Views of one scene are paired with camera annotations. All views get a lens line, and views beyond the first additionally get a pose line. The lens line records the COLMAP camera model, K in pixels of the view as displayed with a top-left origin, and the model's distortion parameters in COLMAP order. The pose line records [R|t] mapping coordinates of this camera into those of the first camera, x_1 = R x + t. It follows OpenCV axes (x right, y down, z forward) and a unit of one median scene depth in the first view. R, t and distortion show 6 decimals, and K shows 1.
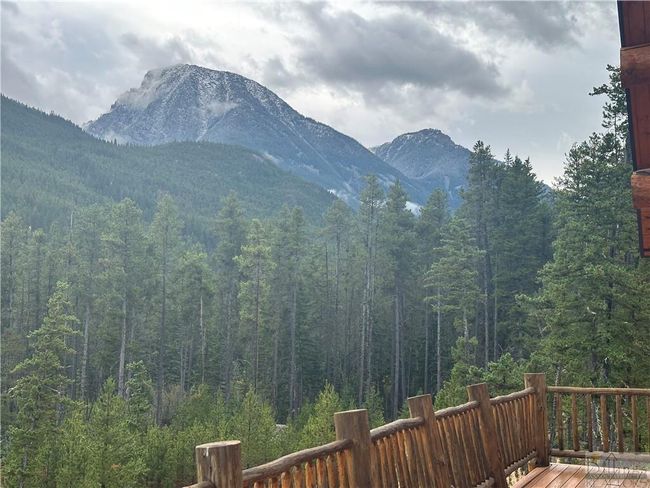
lens RADIAL K [[923.9, 0, 319.9], [0, 923.9, 241.1], [0, 0, 1]] dist [0.162617, 0.000000]
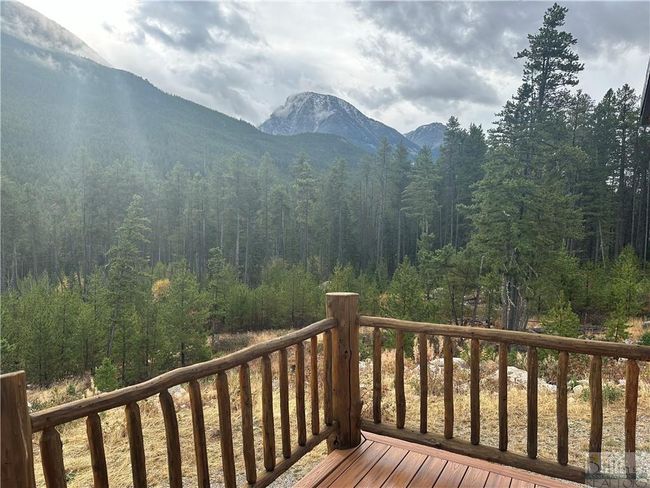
lens RADIAL K [[457.1, 0, 324.4], [0, 457.1, 240.4], [0, 0, 1]] dist [0.066082, -0.067183]
pose [[0.992393, 0.004418, -0.123031, 0.057381], [0.010353, 0.992822, 0.119155, 0.015894], [0.122674, -0.119523, 0.985223, 0.158462]]
